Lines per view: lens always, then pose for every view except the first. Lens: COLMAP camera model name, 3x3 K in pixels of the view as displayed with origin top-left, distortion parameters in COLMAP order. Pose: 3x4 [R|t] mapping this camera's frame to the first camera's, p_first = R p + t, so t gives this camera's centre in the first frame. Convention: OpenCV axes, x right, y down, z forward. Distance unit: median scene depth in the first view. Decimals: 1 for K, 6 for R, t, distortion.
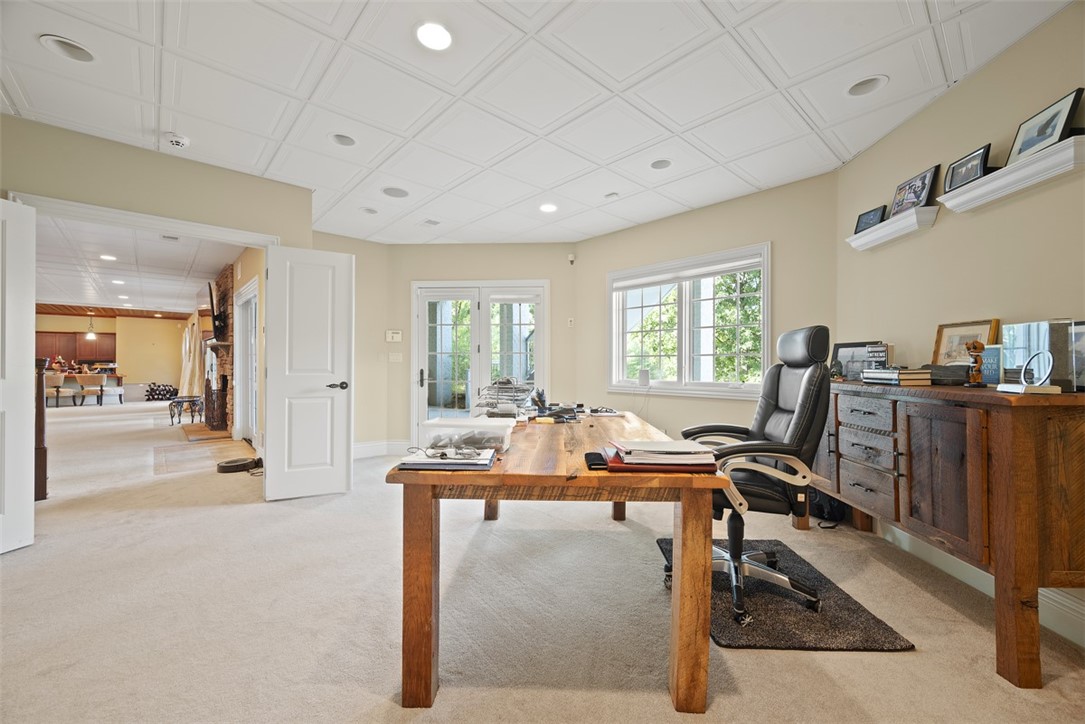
lens RADIAL K [[427.5, 0, 539.2], [0, 427.5, 361.1], [0, 0, 1]] dist [0.000505, -0.000573]
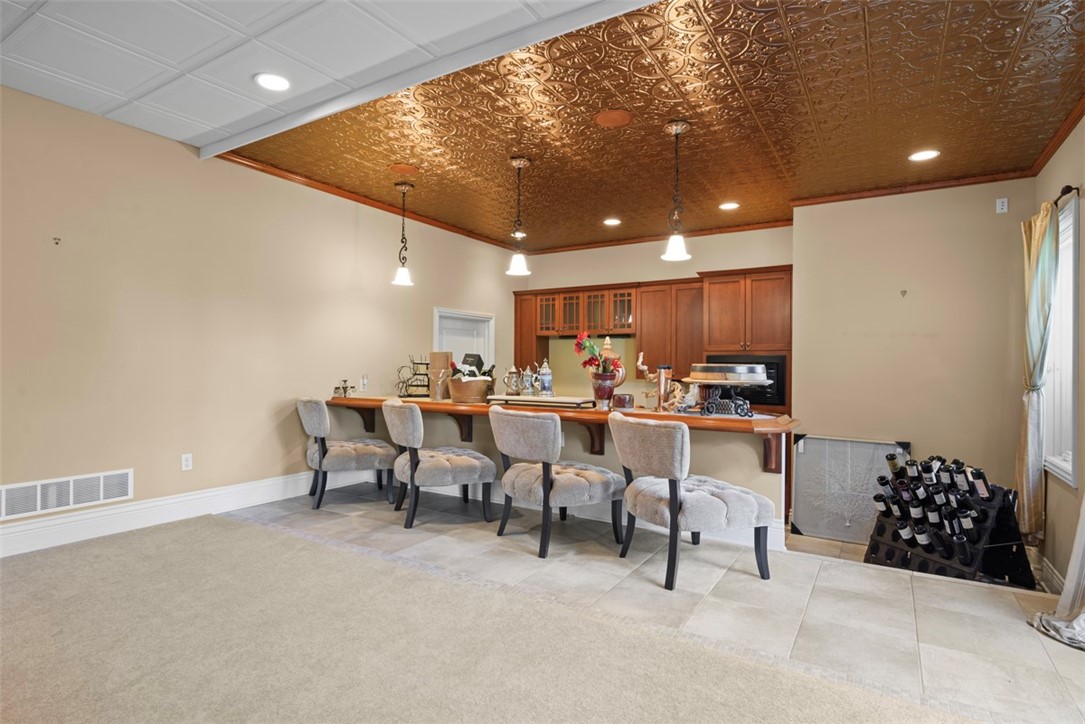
lens RADIAL K [[560.8, 0, 541.6], [0, 560.8, 361.8], [0, 0, 1]] dist [0.002629, -0.000165]
pose [[0.276050, -0.005239, -0.961129, -0.765066], [-0.004860, 0.999965, -0.006846, 0.006107], [0.961131, 0.006561, 0.276015, 0.836241]]
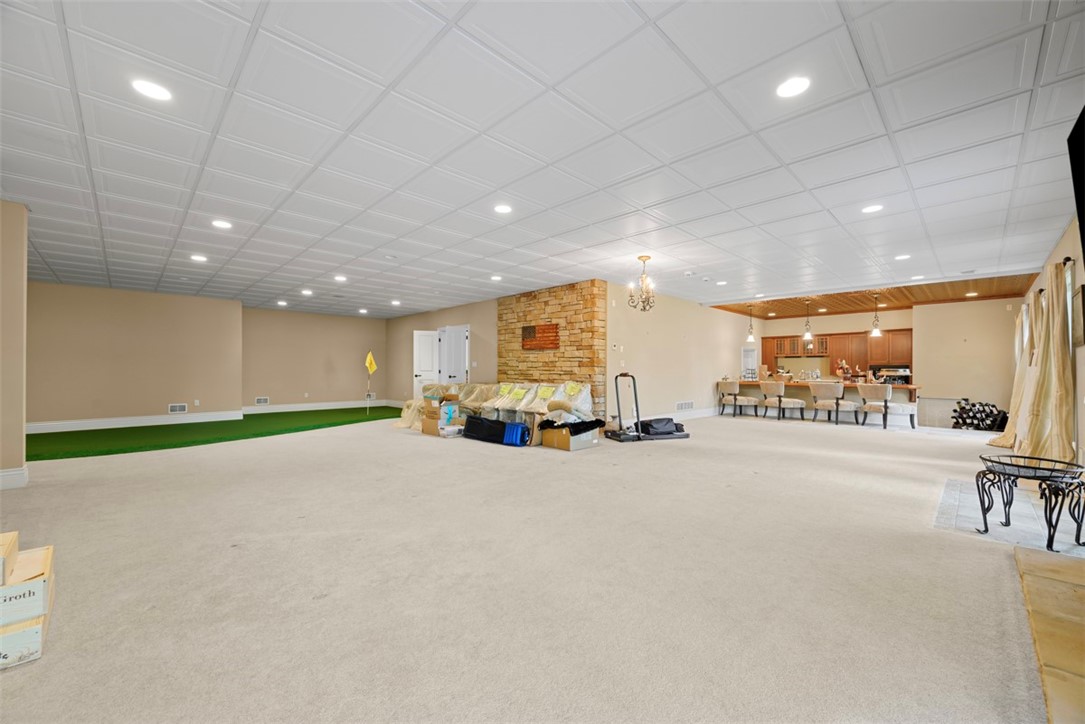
lens RADIAL K [[427.5, 0, 541.4], [0, 427.5, 369.5], [0, 0, 1]] dist [0.000505, -0.000573]
pose [[0.038803, -0.000211, -0.999247, -0.317759], [0.002893, 0.999996, -0.000099, 0.003985], [0.999243, -0.002887, 0.038804, 0.380144]]
